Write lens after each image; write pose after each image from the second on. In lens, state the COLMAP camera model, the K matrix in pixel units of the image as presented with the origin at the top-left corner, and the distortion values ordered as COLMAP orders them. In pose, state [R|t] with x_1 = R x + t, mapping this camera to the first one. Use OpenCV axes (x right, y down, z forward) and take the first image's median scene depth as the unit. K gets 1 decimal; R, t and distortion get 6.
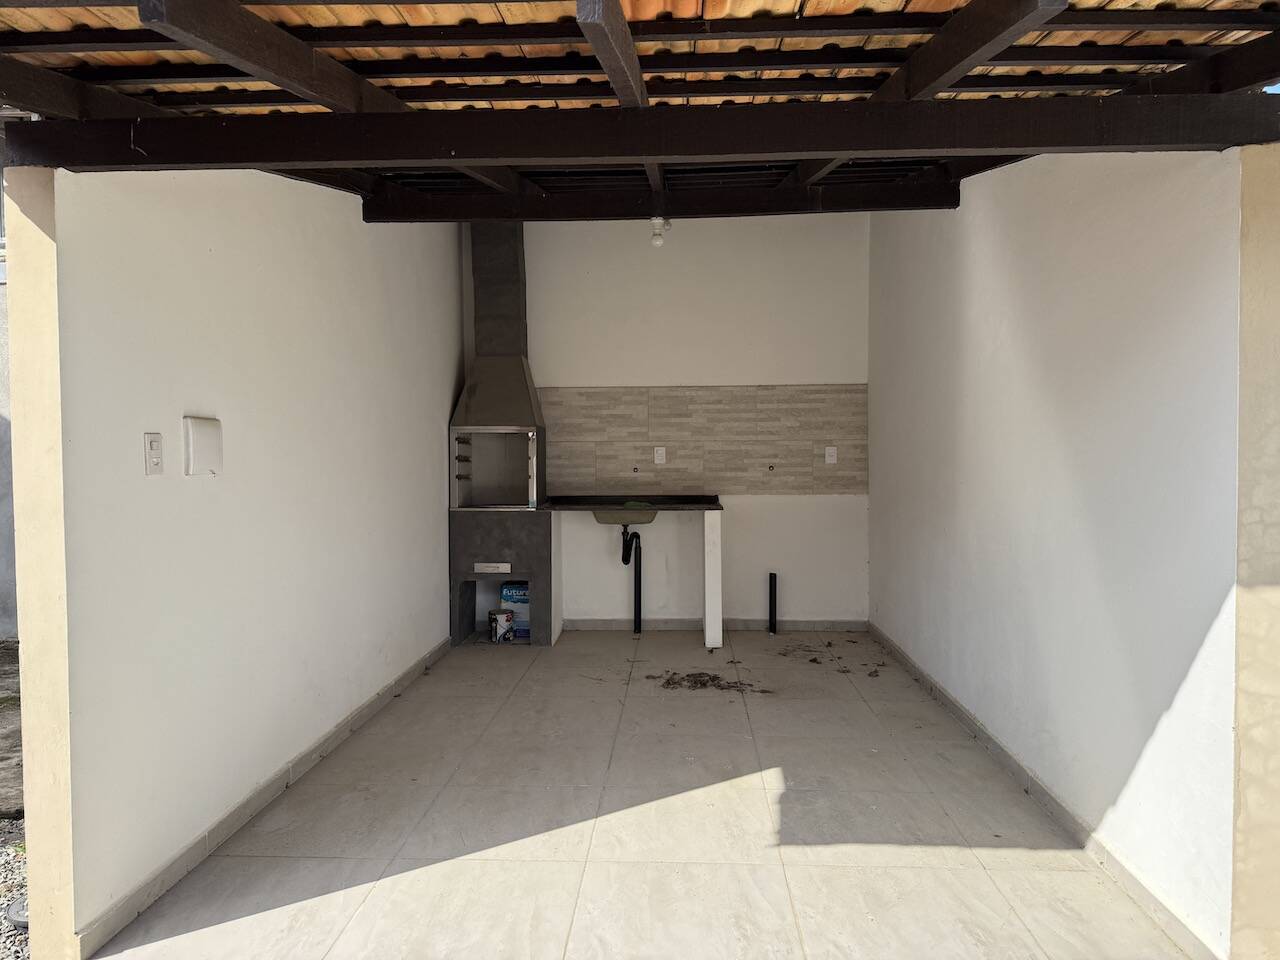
lens RADIAL K [[893.1, 0, 677.8], [0, 893.1, 484.7], [0, 0, 1]] dist [0.048816, -0.050300]
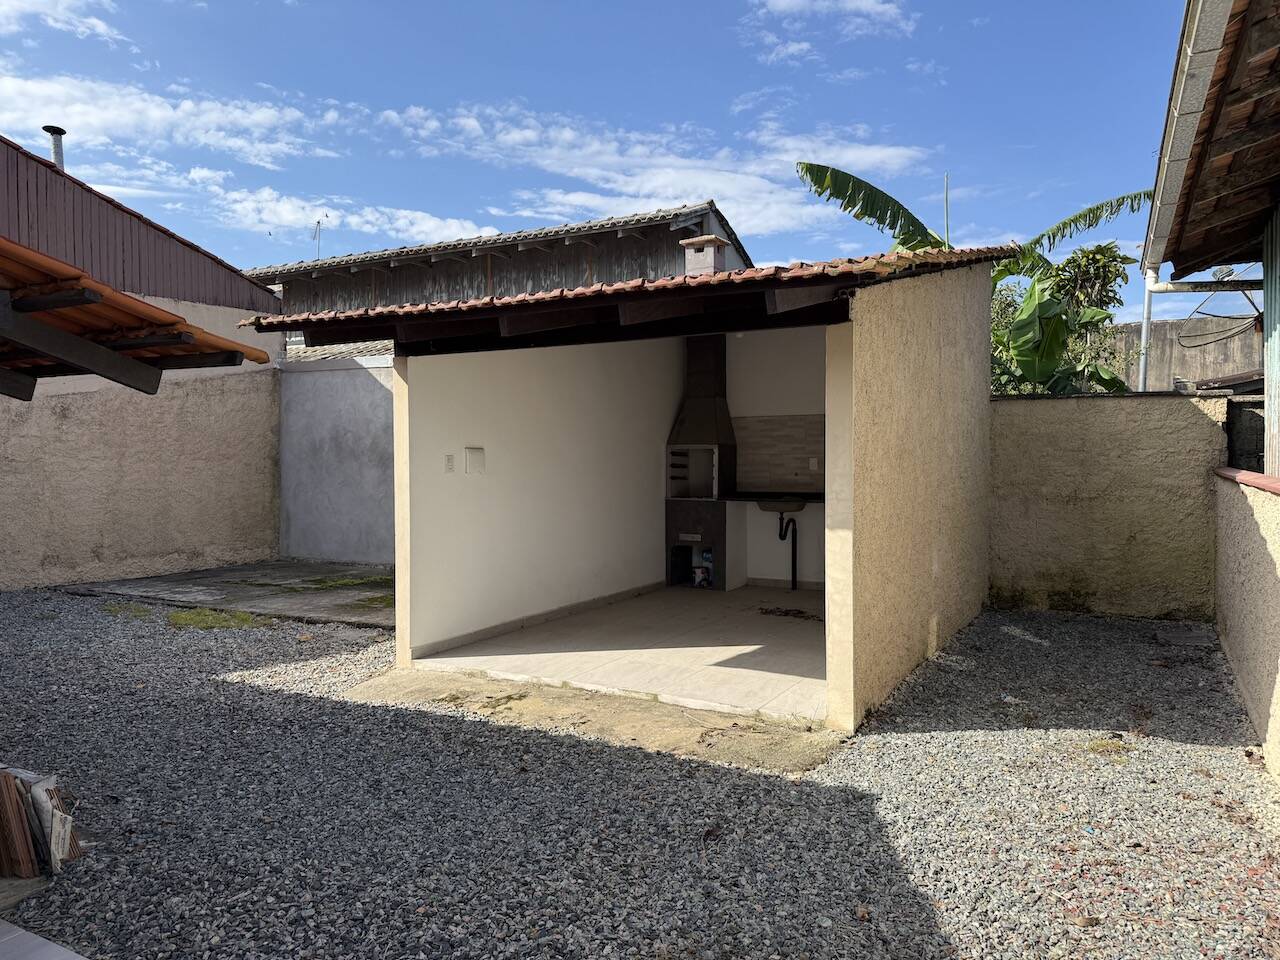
lens RADIAL K [[893.1, 0, 646.5], [0, 893.1, 473.4], [0, 0, 1]] dist [0.048816, -0.050300]
pose [[0.866559, 0.009168, -0.498990, 0.465053], [-0.017972, 0.999756, -0.012842, 0.004601], [0.498750, 0.020097, 0.866513, -0.346765]]
